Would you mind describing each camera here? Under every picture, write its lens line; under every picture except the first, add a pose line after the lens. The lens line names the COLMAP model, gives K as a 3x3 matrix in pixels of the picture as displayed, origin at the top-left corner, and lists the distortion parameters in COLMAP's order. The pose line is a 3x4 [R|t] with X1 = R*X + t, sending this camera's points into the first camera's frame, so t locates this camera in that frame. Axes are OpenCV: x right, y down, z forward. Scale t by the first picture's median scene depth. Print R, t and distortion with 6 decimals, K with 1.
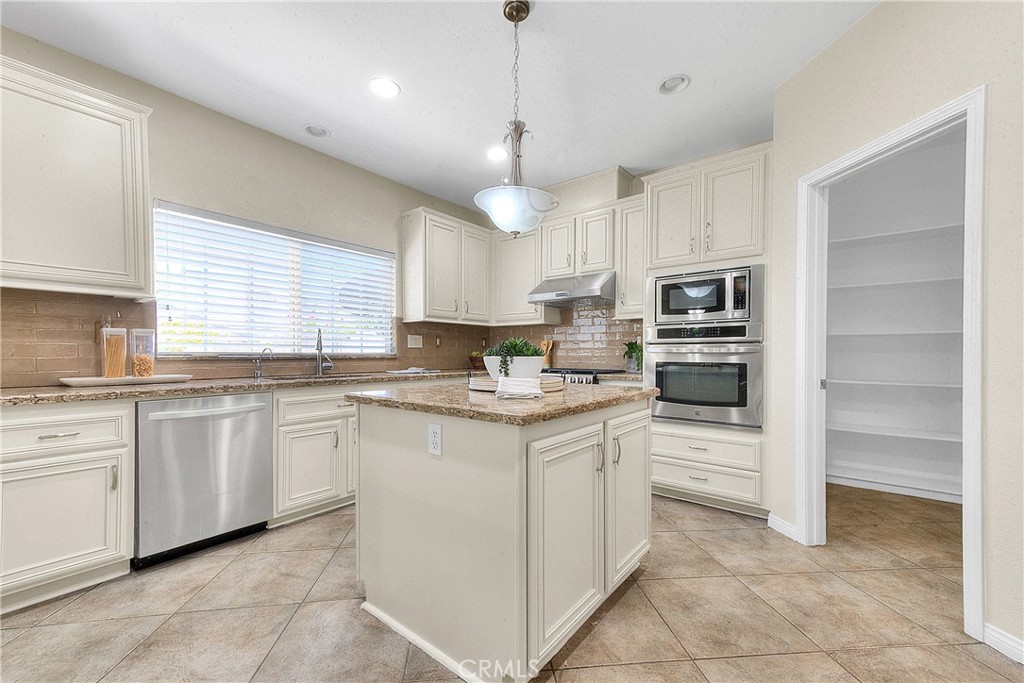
lens RADIAL K [[404.9, 0, 523.7], [0, 404.9, 355.4], [0, 0, 1]] dist [0.021316, -0.000574]
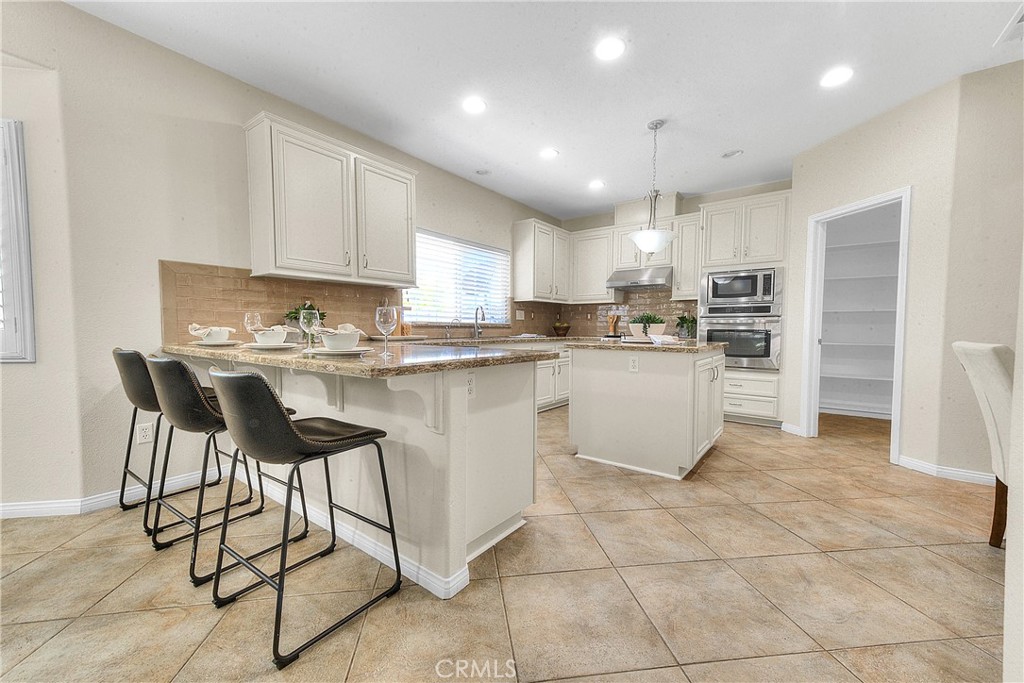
lens RADIAL K [[404.9, 0, 512.9], [0, 404.9, 343.6], [0, 0, 1]] dist [0.021316, -0.000574]
pose [[0.999710, 0.002649, 0.023937, -0.454214], [-0.003490, 0.999376, 0.035151, 0.019488], [-0.023829, -0.035225, 0.999095, -0.518538]]
